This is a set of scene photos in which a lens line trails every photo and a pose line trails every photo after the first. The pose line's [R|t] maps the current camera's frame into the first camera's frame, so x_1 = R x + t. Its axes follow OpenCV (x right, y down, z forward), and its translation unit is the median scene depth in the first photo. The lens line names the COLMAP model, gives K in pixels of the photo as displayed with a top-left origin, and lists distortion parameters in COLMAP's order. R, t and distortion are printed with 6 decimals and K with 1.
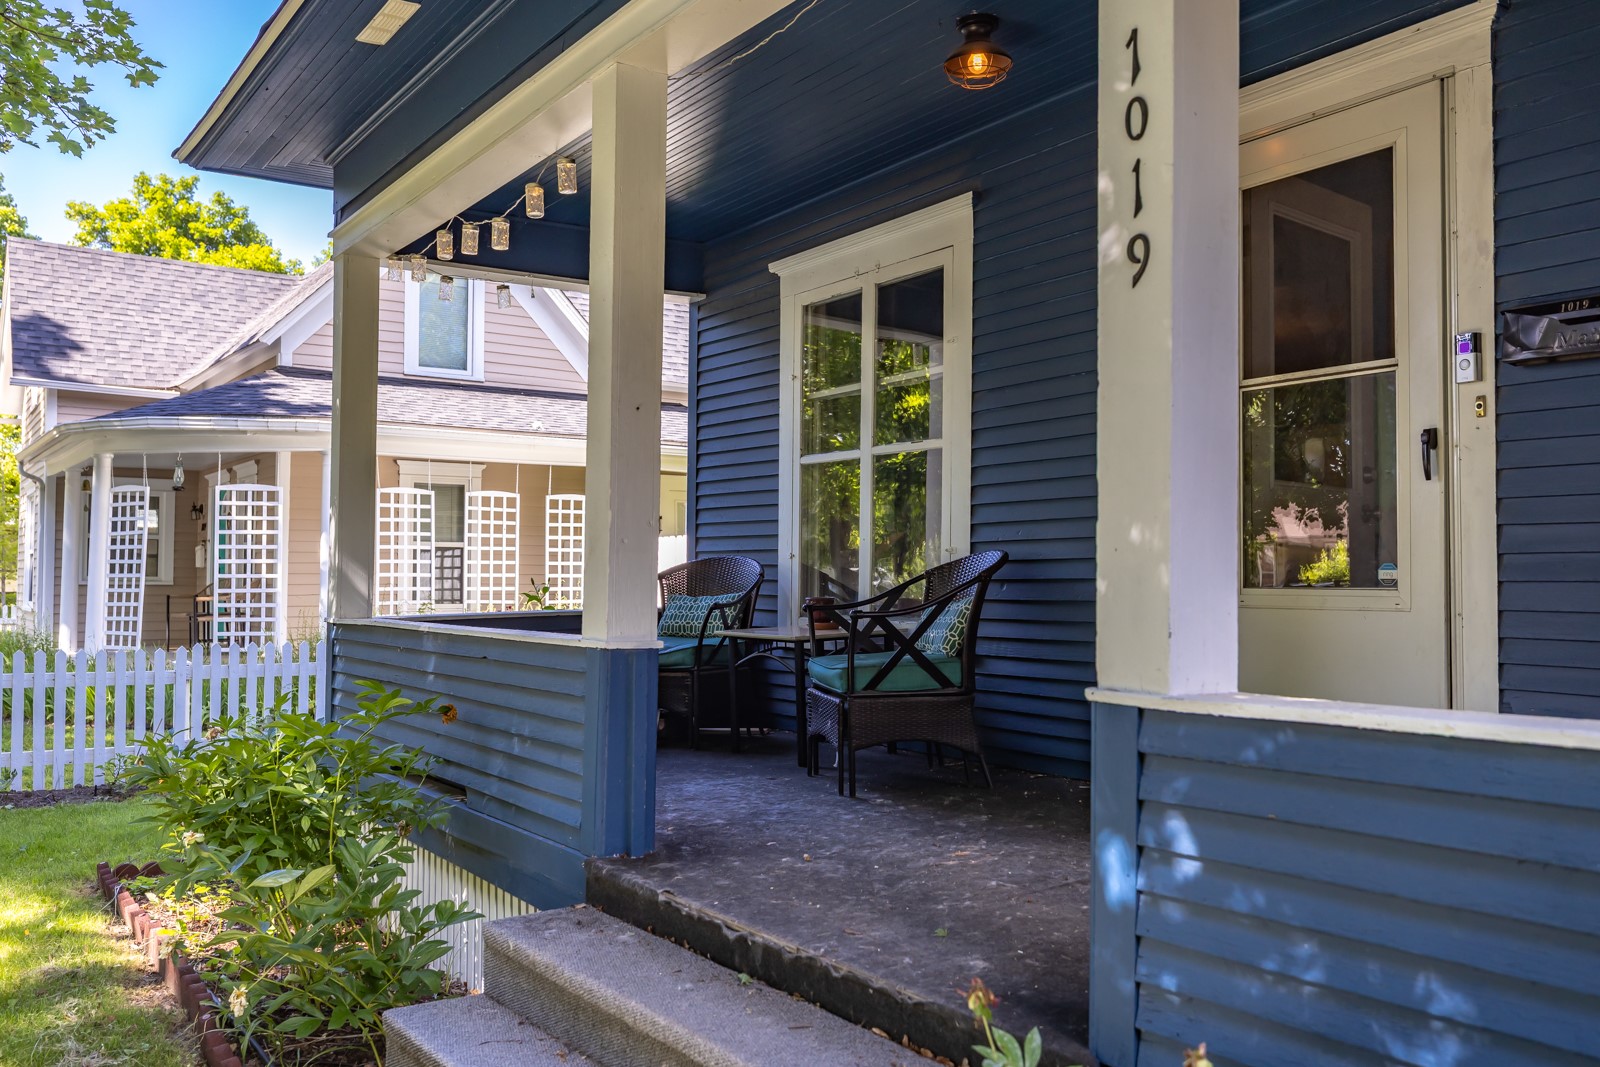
lens RADIAL K [[1345.1, 0, 799.7], [0, 1345.1, 535.2], [0, 0, 1]] dist [0.006854, -0.011074]
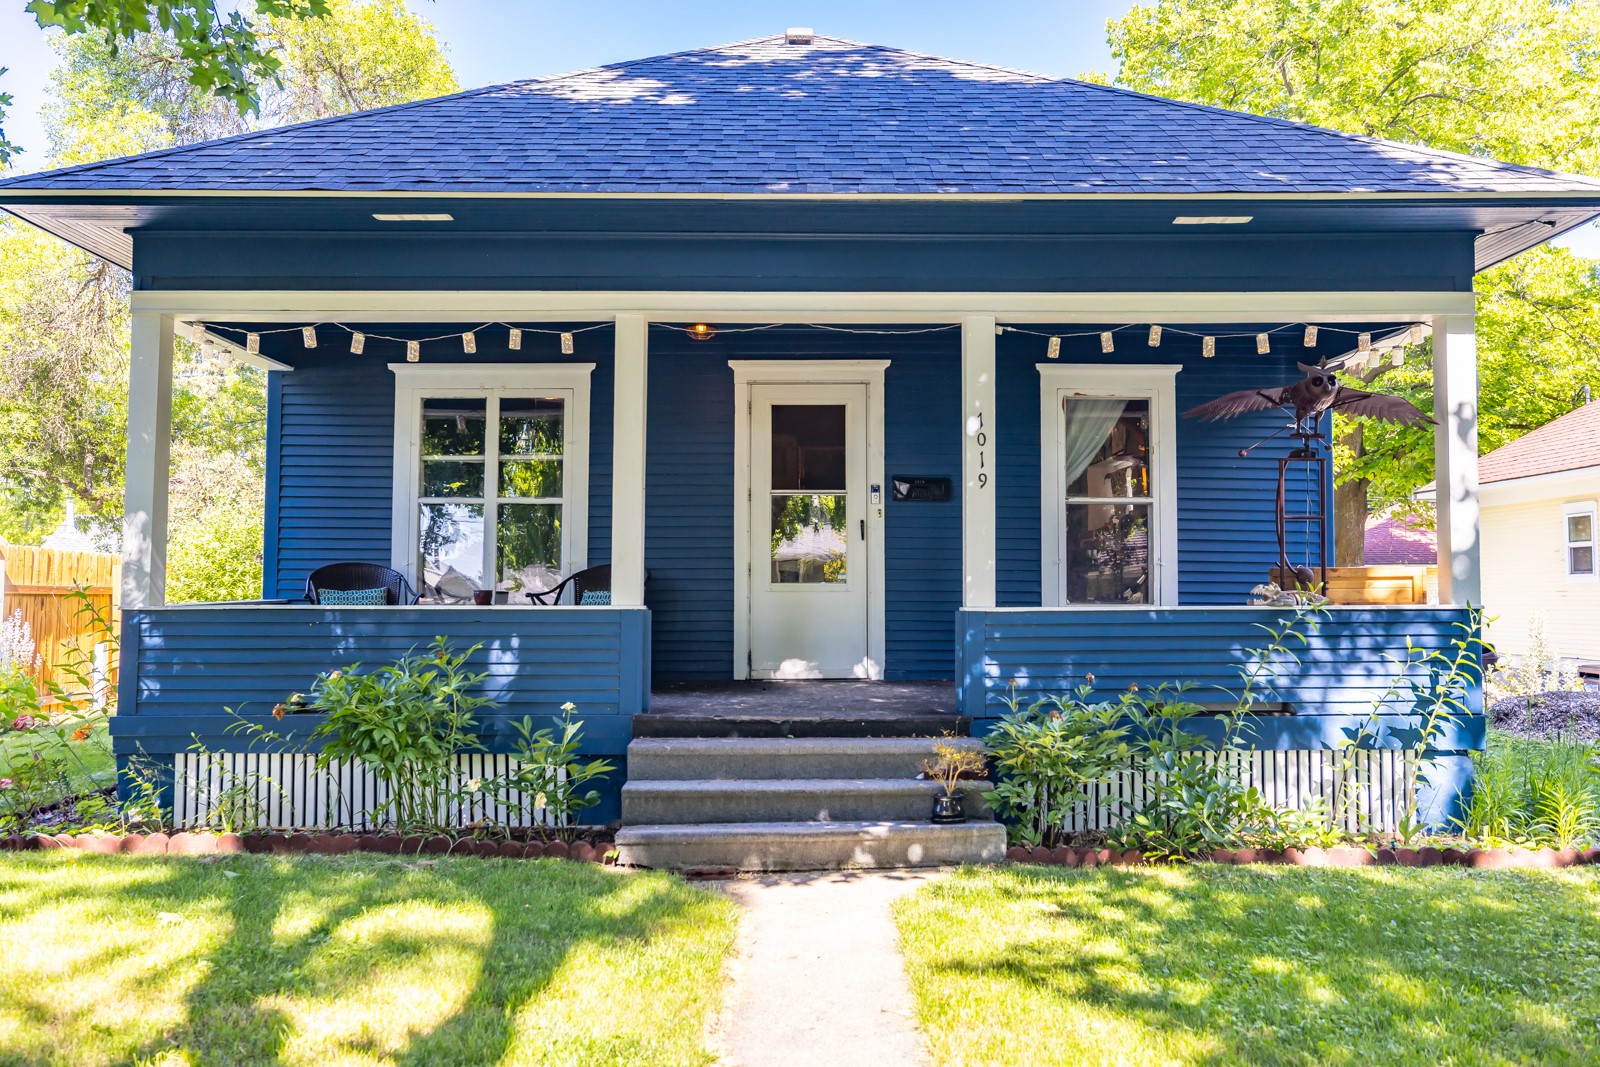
lens RADIAL K [[1289.9, 0, 795.4], [0, 1289.9, 528.8], [0, 0, 1]] dist [0.000421, 0.014950]
pose [[0.558262, 0.044217, 0.828486, -1.137556], [-0.026484, 0.999020, -0.035473, 0.019320], [-0.829242, -0.002138, 0.558885, -0.182865]]
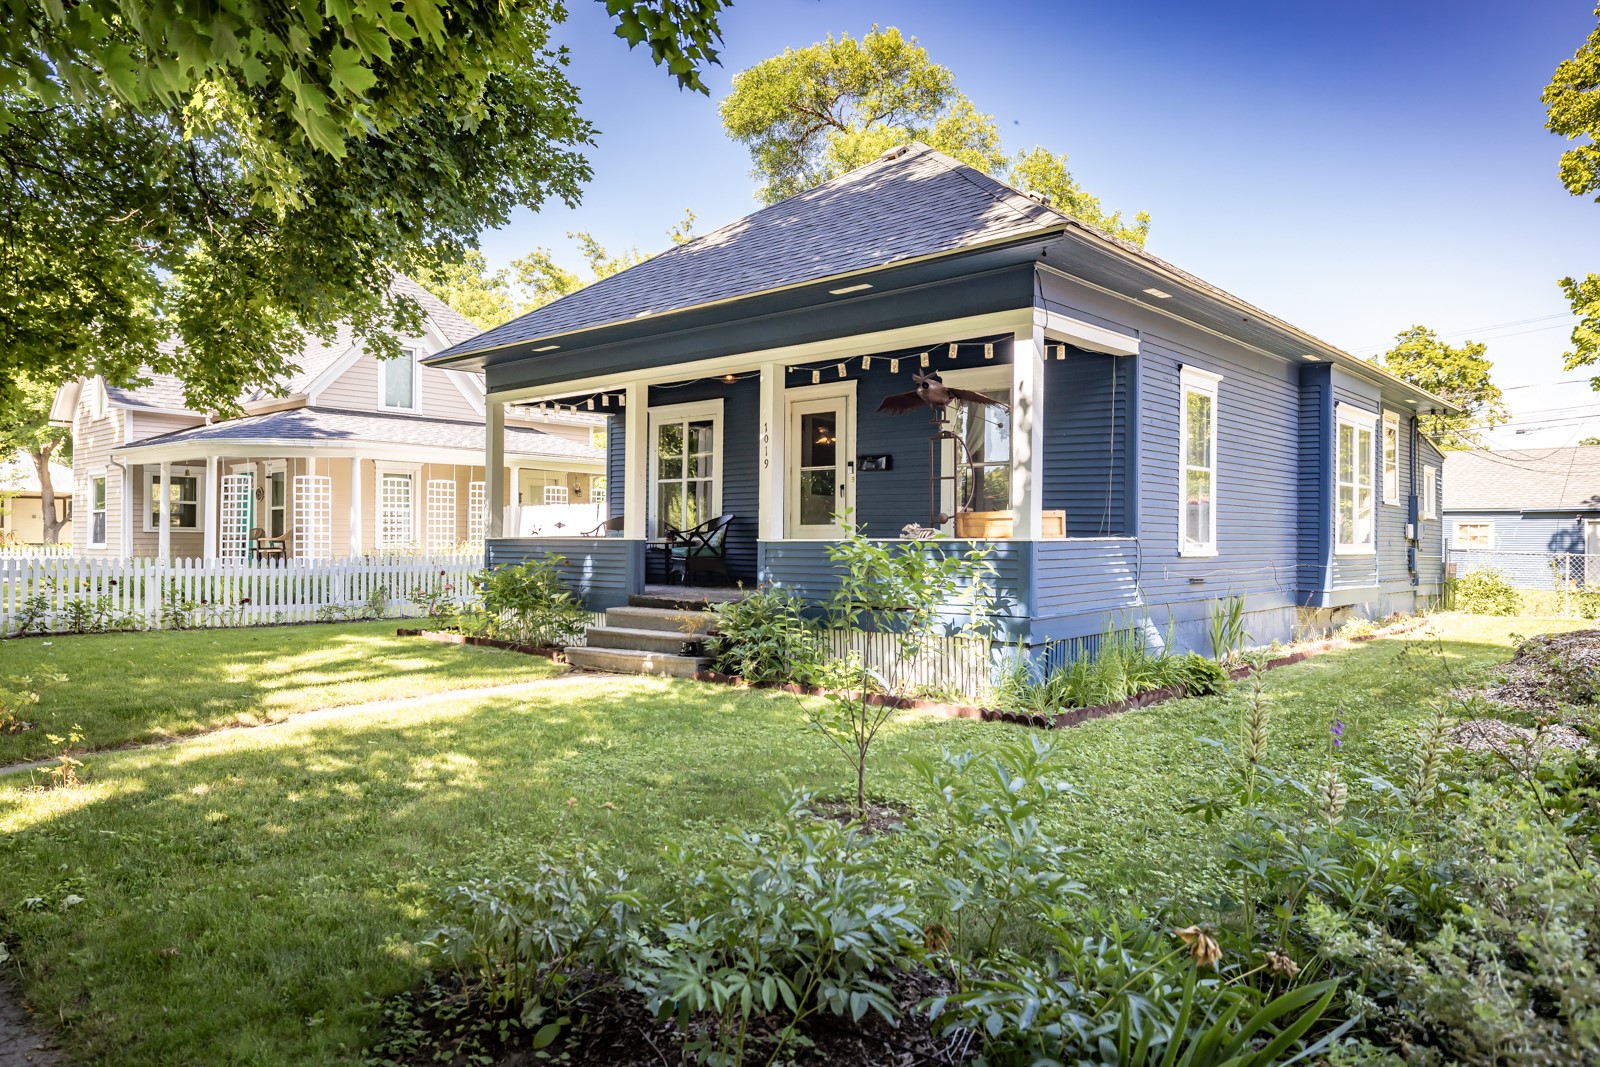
lens RADIAL K [[1077.5, 0, 797.0], [0, 1077.5, 533.0], [0, 0, 1]] dist [-0.000880, -0.002681]
pose [[0.971043, 0.000448, 0.238903, -0.299327], [-0.007536, 0.999558, 0.028757, -0.018006], [-0.238785, -0.029724, 0.970617, -1.455413]]
